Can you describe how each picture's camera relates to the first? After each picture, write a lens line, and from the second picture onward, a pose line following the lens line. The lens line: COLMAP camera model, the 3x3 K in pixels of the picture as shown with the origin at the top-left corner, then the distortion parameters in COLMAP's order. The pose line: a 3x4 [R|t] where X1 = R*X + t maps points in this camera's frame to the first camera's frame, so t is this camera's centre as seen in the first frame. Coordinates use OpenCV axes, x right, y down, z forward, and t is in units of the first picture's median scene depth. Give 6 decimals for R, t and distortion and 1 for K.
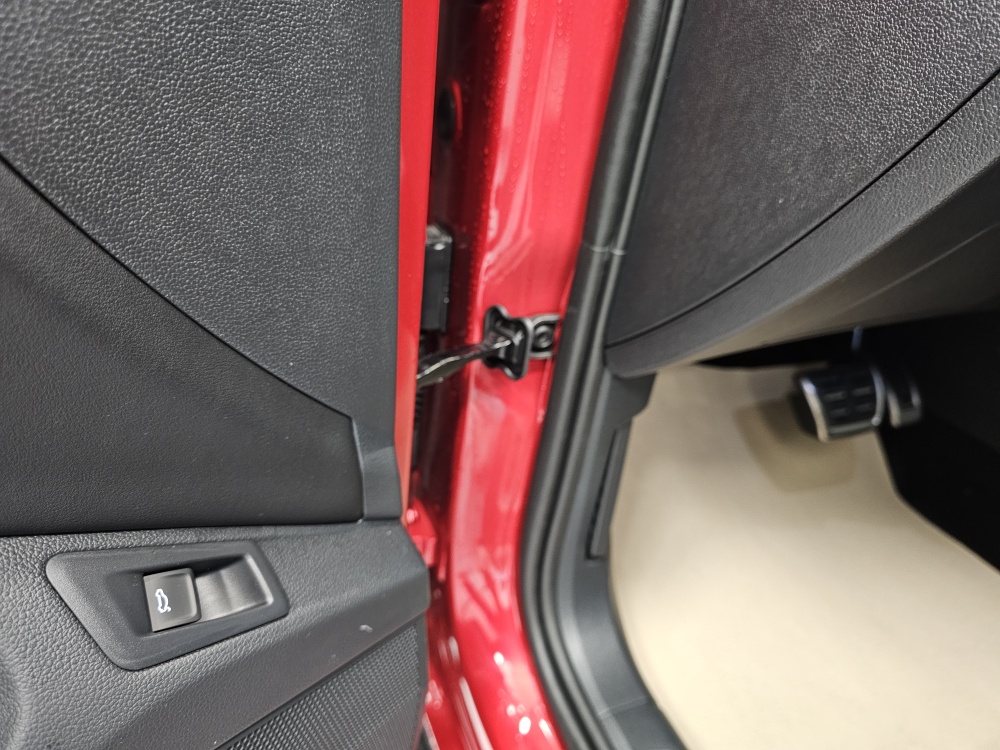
lens RADIAL K [[683.4, 0, 501.8], [0, 683.4, 368.7], [0, 0, 1]] dist [0.057743, -0.067772]
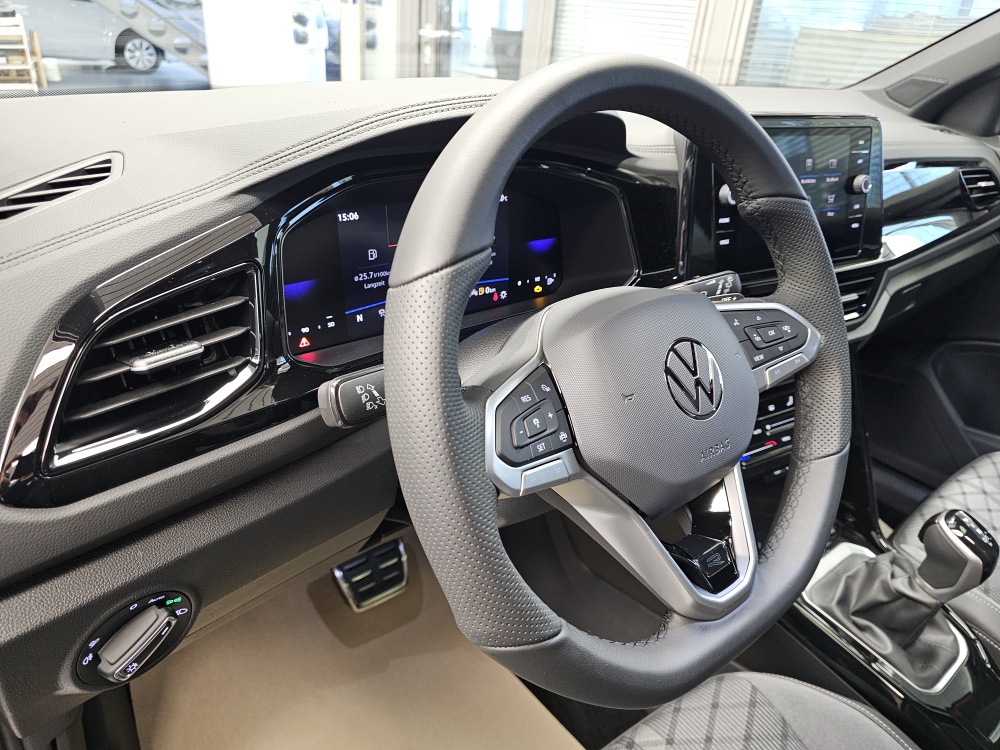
lens RADIAL K [[683.4, 0, 501.8], [0, 683.4, 368.7], [0, 0, 1]] dist [0.057743, -0.067772]
pose [[0.953615, -0.152300, 0.259662, 0.799020], [0.160098, 0.987060, -0.009022, -0.483241], [-0.254928, 0.050175, 0.965657, -0.514552]]
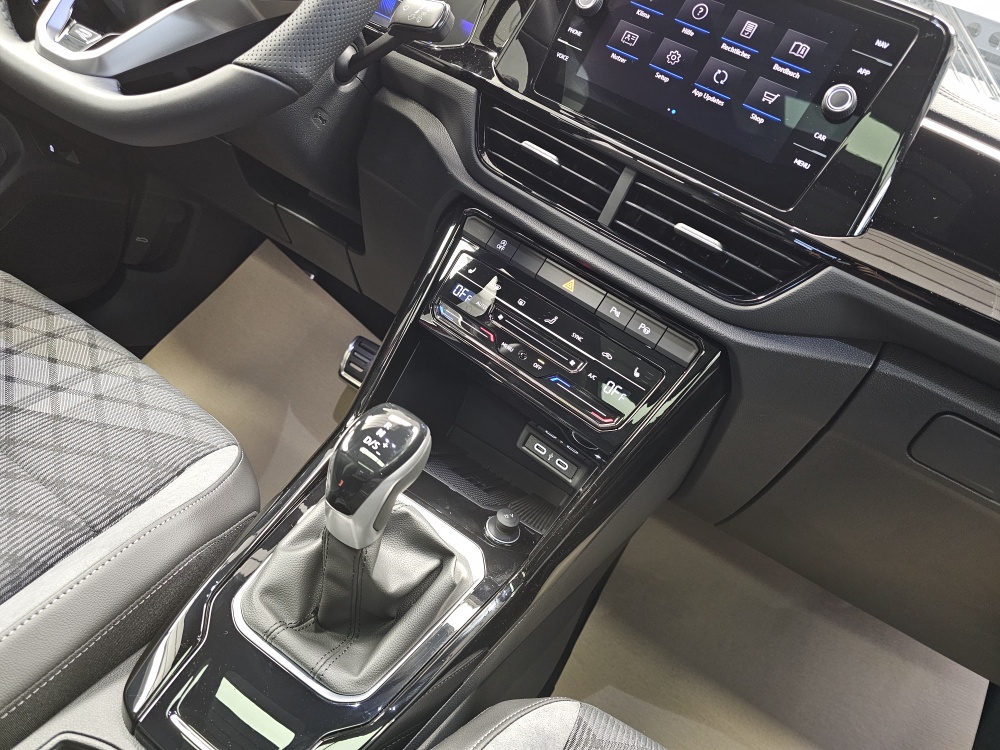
lens RADIAL K [[674.4, 0, 514.5], [0, 674.4, 373.7], [0, 0, 1]] dist [0.049718, -0.068981]
pose [[0.655467, 0.481060, -0.582189, 2.677995], [-0.613305, 0.788901, -0.038635, -0.127960], [0.440703, 0.382384, 0.812135, -0.004249]]
